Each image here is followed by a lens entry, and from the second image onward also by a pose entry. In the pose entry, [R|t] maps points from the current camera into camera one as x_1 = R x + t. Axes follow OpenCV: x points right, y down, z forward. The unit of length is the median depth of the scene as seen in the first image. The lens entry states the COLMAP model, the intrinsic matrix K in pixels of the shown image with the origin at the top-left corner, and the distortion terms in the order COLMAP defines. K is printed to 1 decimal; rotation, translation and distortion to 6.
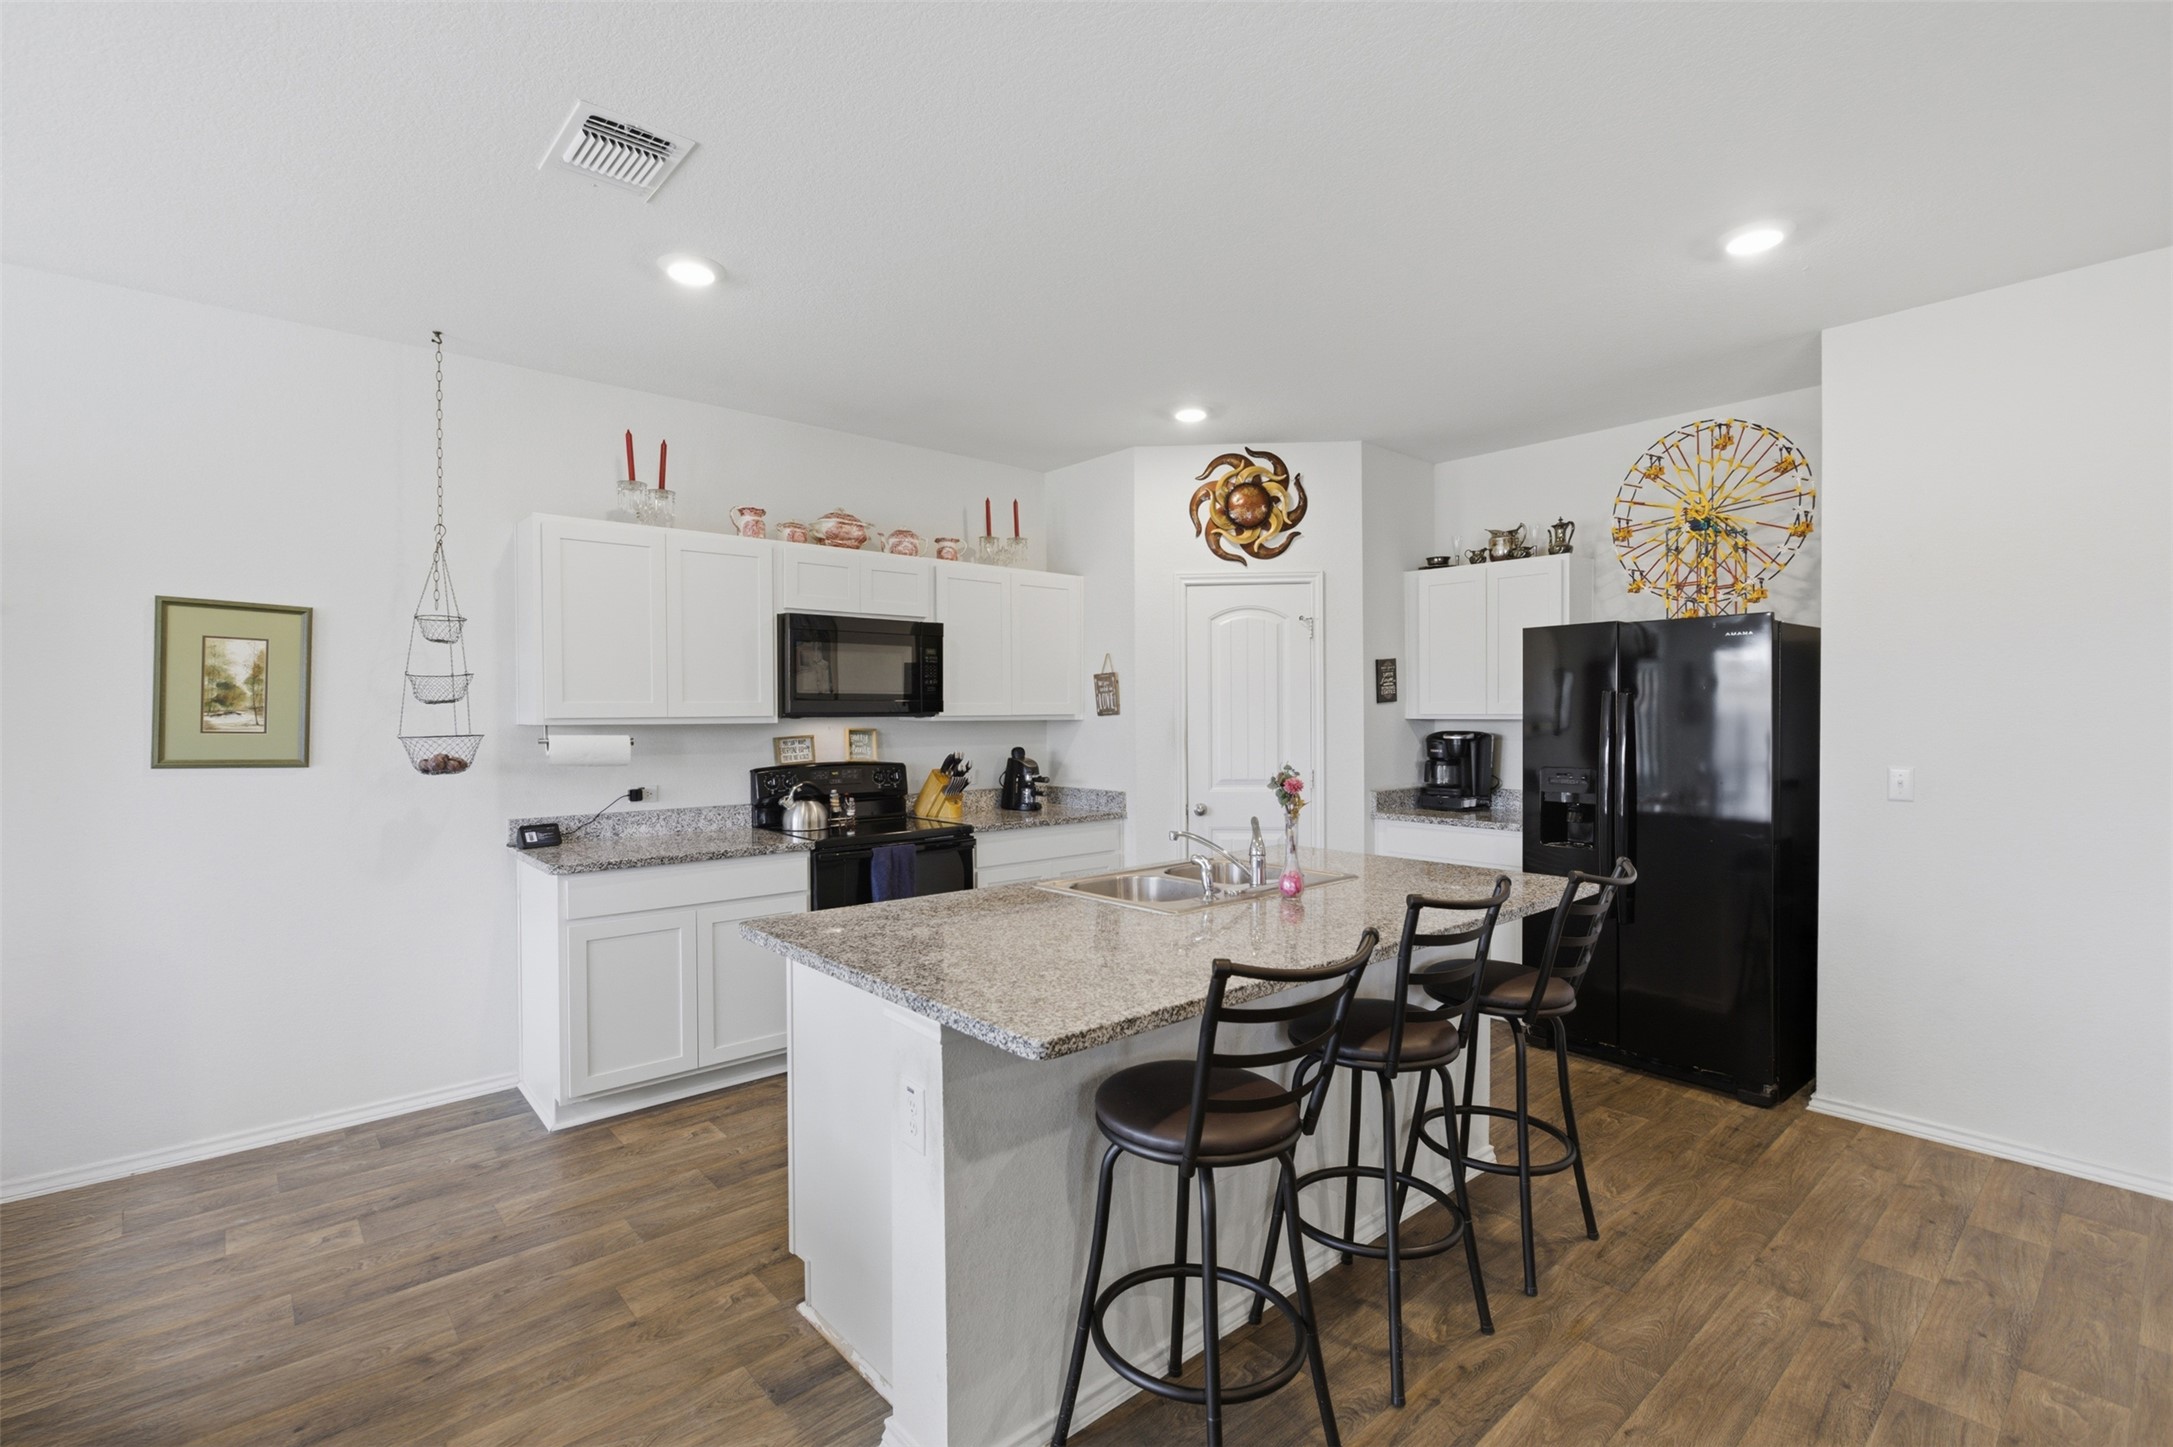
lens RADIAL K [[996.7, 0, 1051.5], [0, 996.7, 715.7], [0, 0, 1]] dist [0.001821, 0.000754]
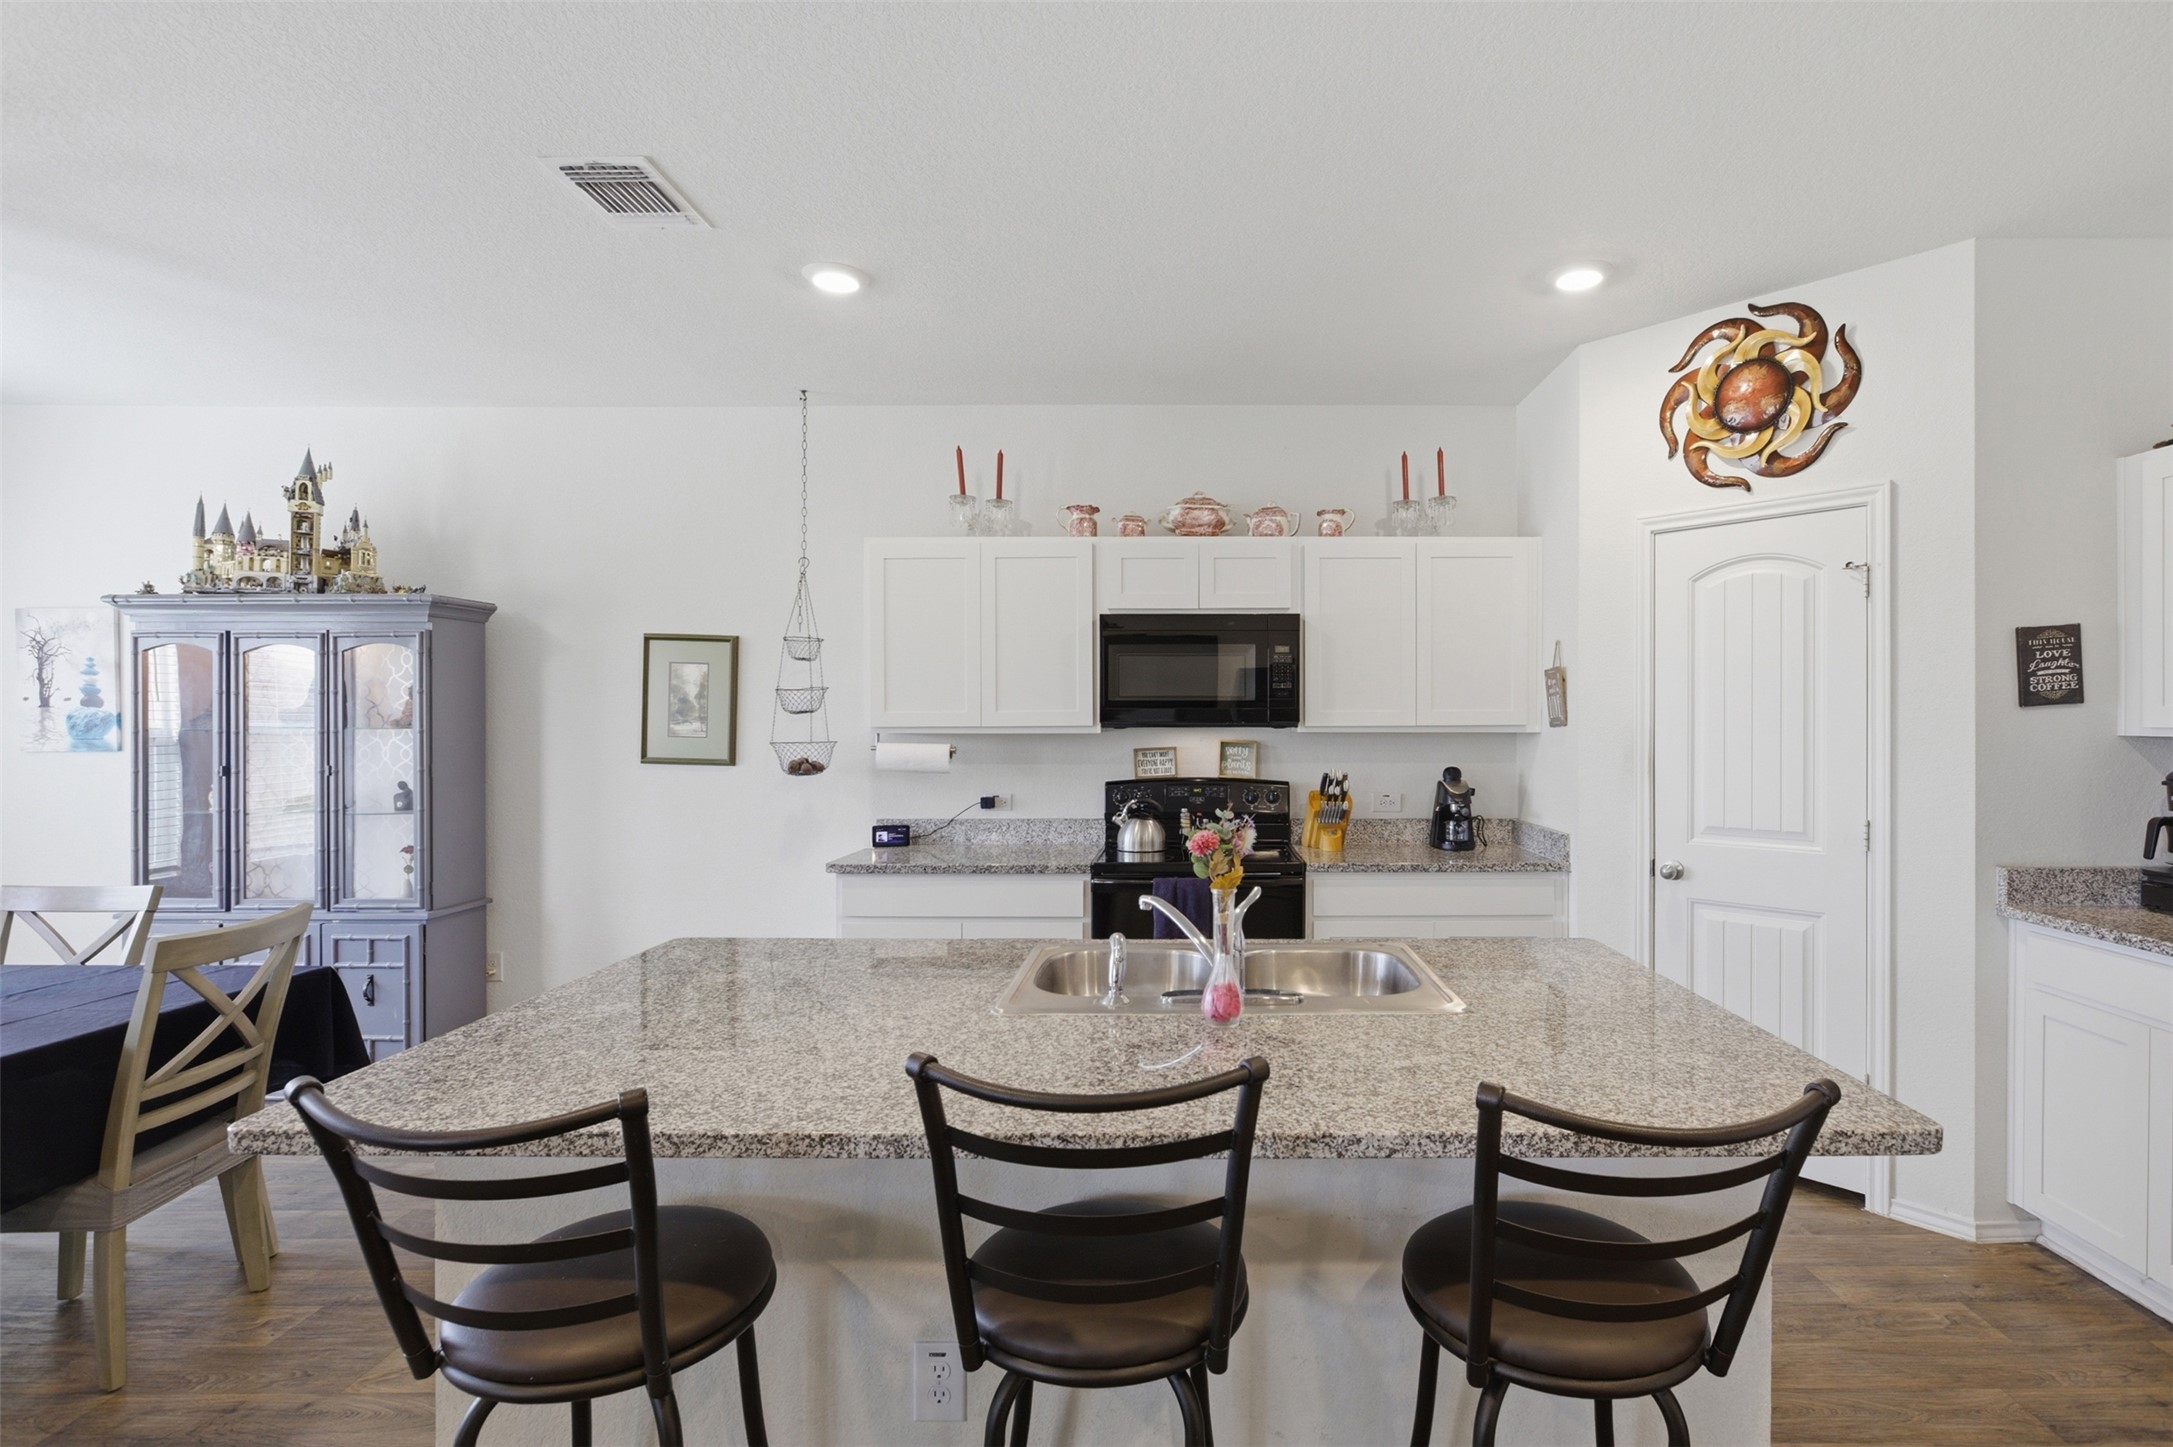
lens RADIAL K [[1032.0, 0, 1194.5], [0, 1032.0, 722.0], [0, 0, 1]] dist [-0.001692, 0.000479]
pose [[0.761772, 0.002625, -0.647839, 0.402018], [-0.003435, 0.999994, 0.000014, -0.003485], [0.647836, 0.002215, 0.761777, 0.313957]]
